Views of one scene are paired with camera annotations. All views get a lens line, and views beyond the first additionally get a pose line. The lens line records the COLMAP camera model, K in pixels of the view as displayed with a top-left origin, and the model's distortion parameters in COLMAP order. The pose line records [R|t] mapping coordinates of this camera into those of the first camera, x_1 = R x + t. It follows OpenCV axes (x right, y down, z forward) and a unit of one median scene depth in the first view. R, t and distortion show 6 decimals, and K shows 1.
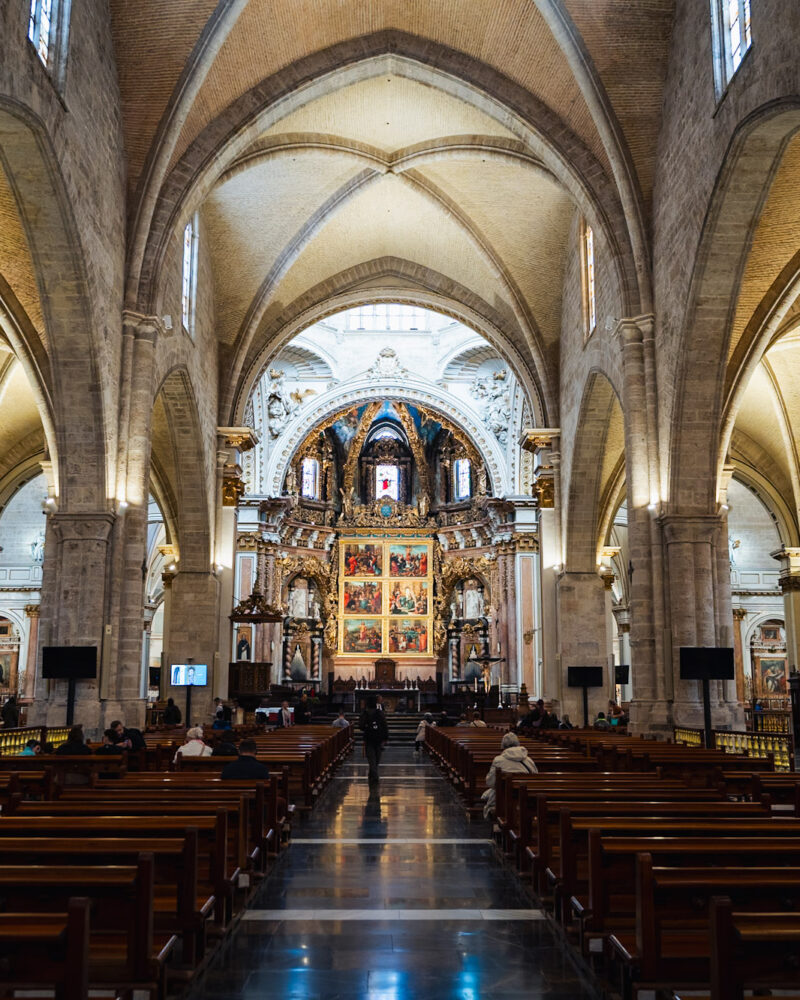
lens RADIAL K [[1012.2, 0, 397.3], [0, 1012.2, 511.7], [0, 0, 1]] dist [0.008194, 0.000000]
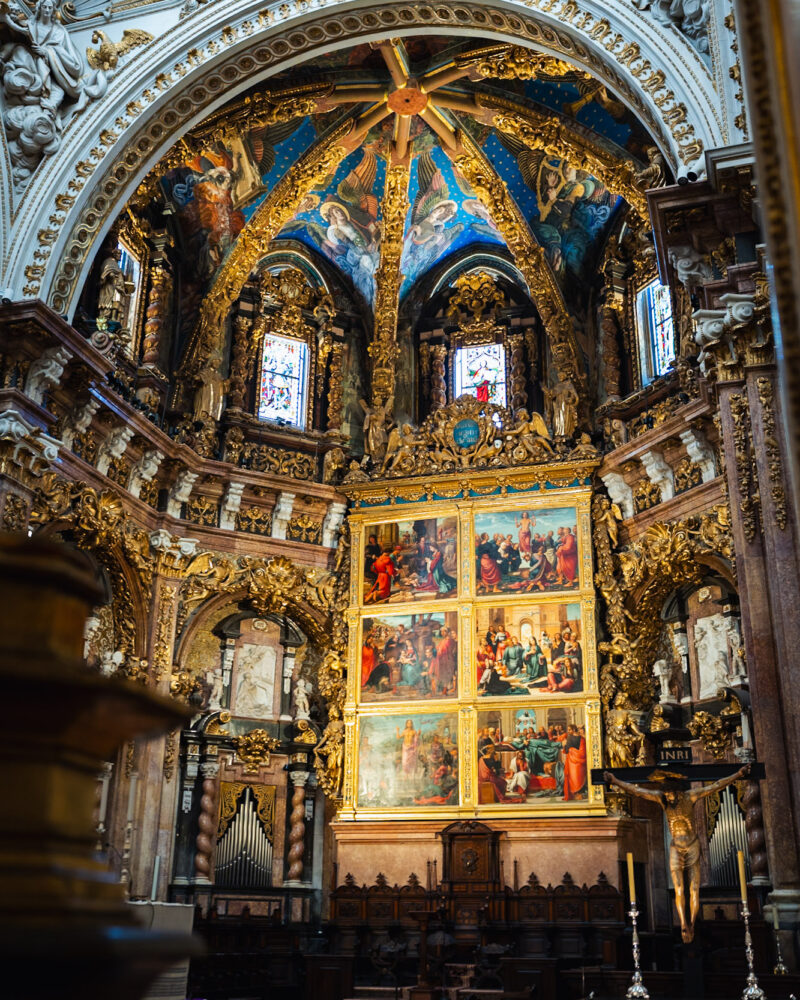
lens RADIAL K [[1115.0, 0, 402.7], [0, 1115.0, 501.6], [0, 0, 1]] dist [-0.005425, 0.000000]
pose [[0.951553, -0.103755, -0.289451, 0.088780], [0.048188, 0.980038, -0.192884, 0.108077], [0.303685, 0.169591, 0.937558, 0.602000]]
